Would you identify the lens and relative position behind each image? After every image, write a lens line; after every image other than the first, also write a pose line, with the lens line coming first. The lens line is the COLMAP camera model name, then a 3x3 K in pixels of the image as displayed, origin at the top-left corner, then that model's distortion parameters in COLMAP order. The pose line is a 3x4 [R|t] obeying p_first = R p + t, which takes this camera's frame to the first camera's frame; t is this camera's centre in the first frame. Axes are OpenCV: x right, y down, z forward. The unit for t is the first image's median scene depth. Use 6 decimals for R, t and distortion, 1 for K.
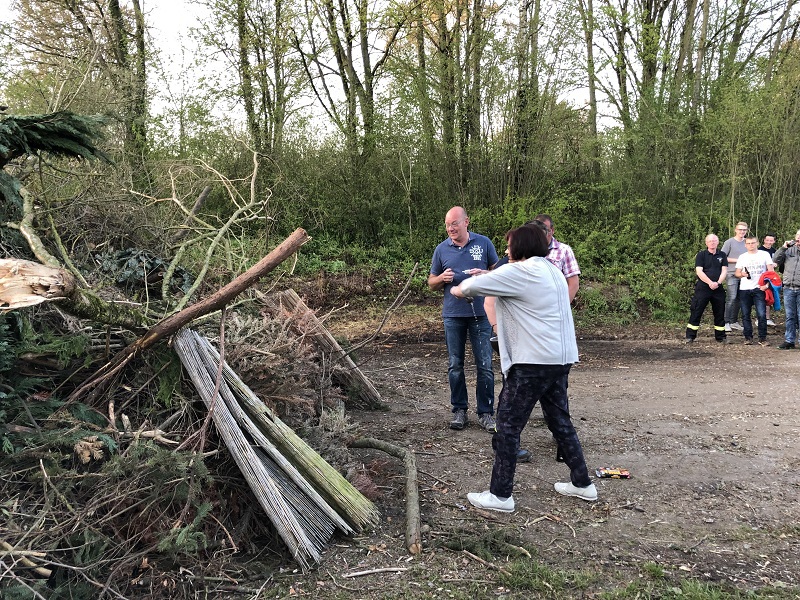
lens RADIAL K [[662.1, 0, 380.7], [0, 662.1, 301.1], [0, 0, 1]] dist [0.033523, -0.027185]
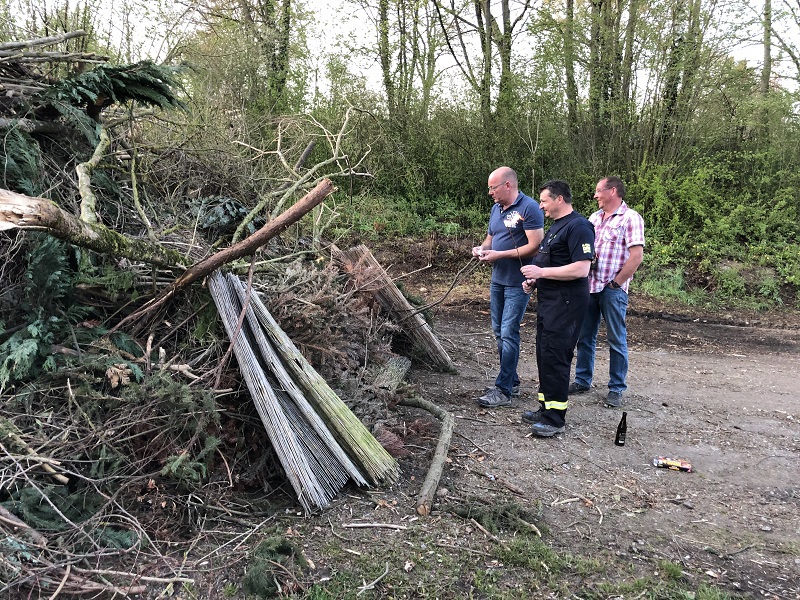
lens RADIAL K [[662.1, 0, 393.1], [0, 662.1, 300.0], [0, 0, 1]] dist [0.033523, -0.027185]
pose [[0.974834, 0.078001, -0.208842, 0.145688], [-0.067275, 0.996048, 0.057989, 0.005507], [0.212540, -0.042479, 0.976229, 0.030291]]
